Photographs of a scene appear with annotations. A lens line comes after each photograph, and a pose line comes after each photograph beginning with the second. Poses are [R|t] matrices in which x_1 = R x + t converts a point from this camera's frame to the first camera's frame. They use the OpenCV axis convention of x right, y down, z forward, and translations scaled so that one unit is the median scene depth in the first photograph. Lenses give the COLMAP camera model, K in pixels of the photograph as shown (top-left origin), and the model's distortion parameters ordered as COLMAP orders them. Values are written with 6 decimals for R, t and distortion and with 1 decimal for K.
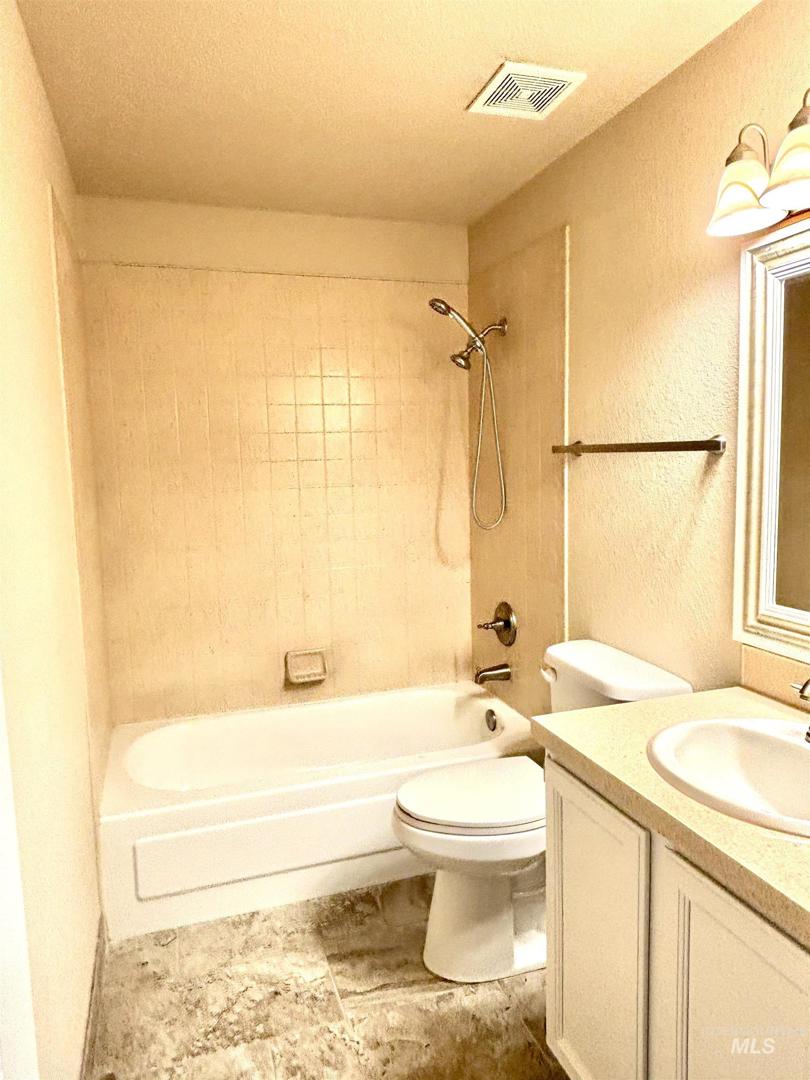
lens RADIAL K [[708.9, 0, 401.2], [0, 708.9, 535.3], [0, 0, 1]] dist [-0.019213, -0.016351]
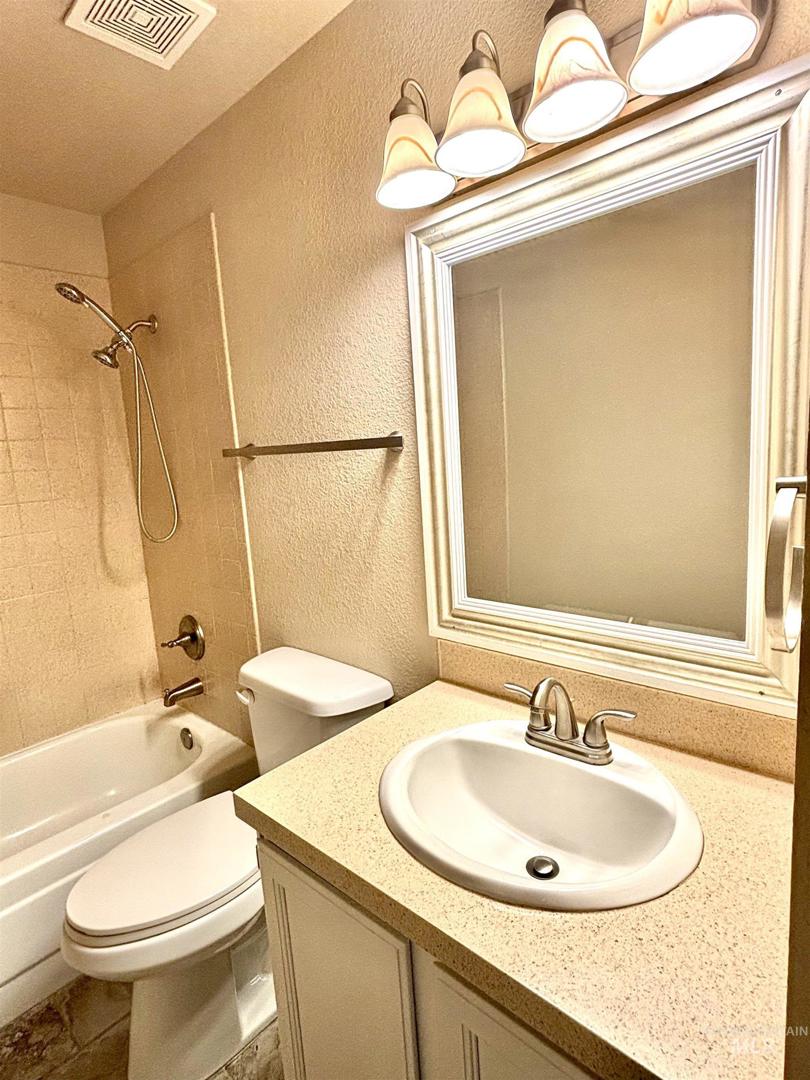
lens RADIAL K [[572.2, 0, 397.4], [0, 572.2, 538.0], [0, 0, 1]] dist [0.026434, -0.005318]
pose [[0.874021, -0.105556, 0.474285, 0.047048], [0.095234, 0.994400, 0.045812, -0.024798], [-0.476465, 0.005128, 0.879179, 0.239898]]
